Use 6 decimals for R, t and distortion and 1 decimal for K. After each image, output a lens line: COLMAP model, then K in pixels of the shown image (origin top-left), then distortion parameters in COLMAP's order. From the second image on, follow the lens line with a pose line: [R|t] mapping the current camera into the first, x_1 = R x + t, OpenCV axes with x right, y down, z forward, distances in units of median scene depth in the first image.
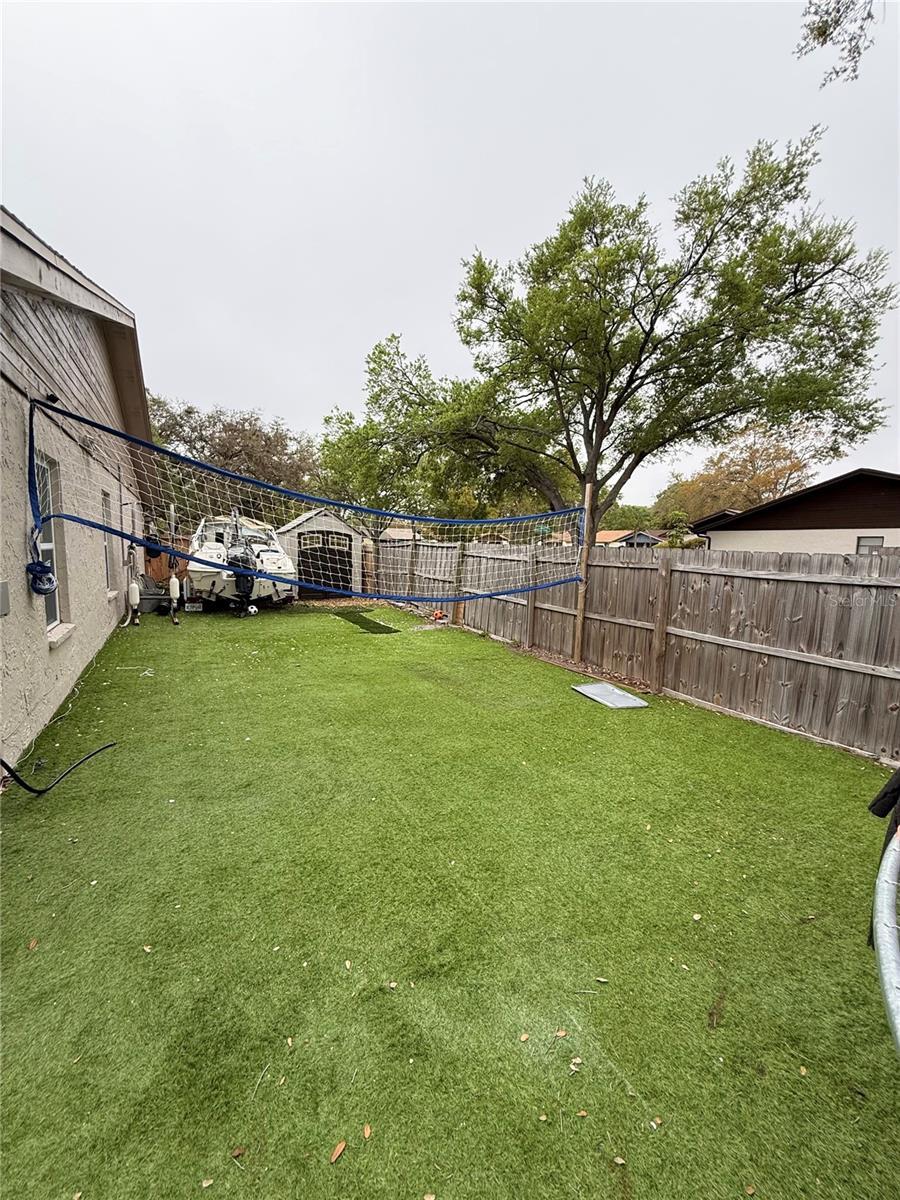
lens RADIAL K [[474.6, 0, 446.4], [0, 474.6, 596.5], [0, 0, 1]] dist [0.002568, 0.000149]
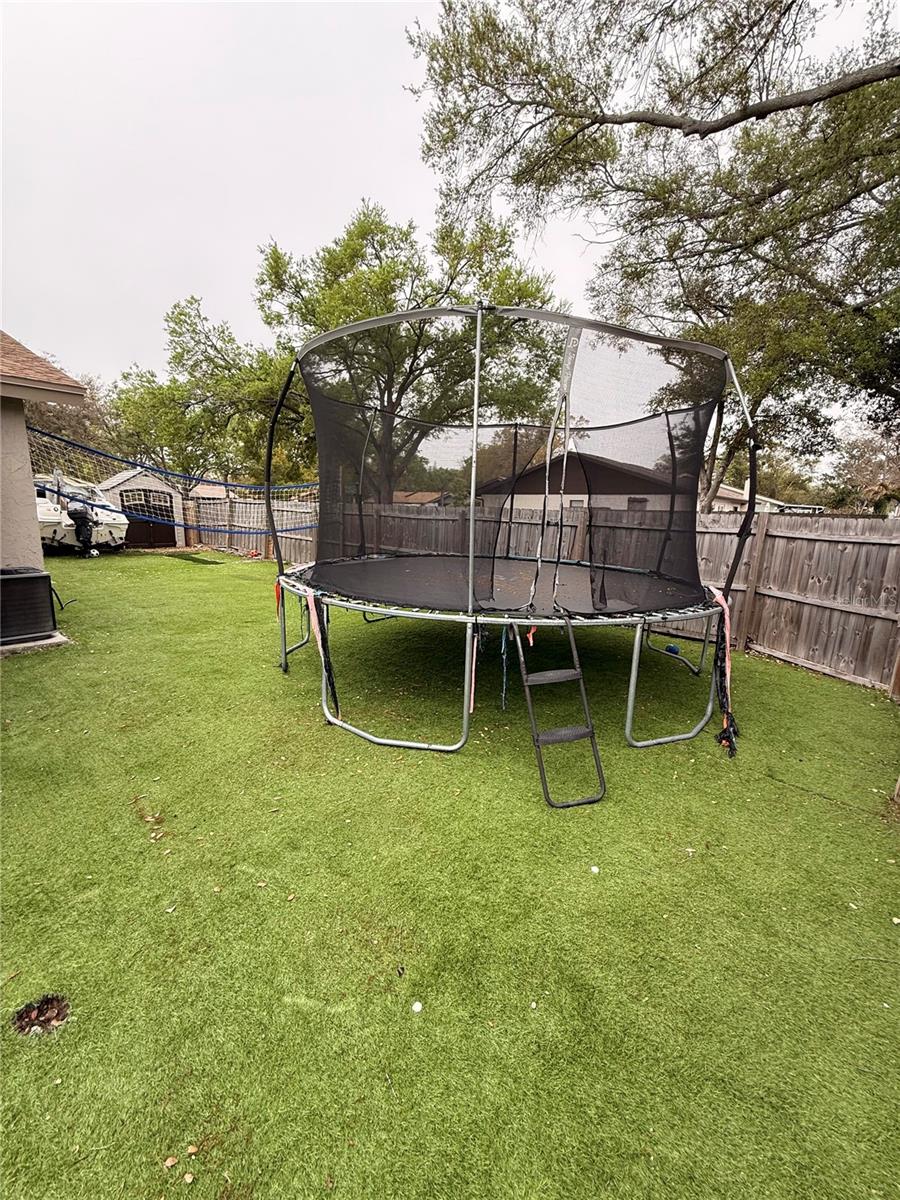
lens RADIAL K [[474.6, 0, 446.4], [0, 474.6, 596.5], [0, 0, 1]] dist [0.002568, 0.000149]
pose [[0.936708, -0.058590, 0.345175, 0.011075], [0.030129, 0.995730, 0.087256, 0.029513], [-0.348814, -0.071333, 0.934473, -0.242761]]
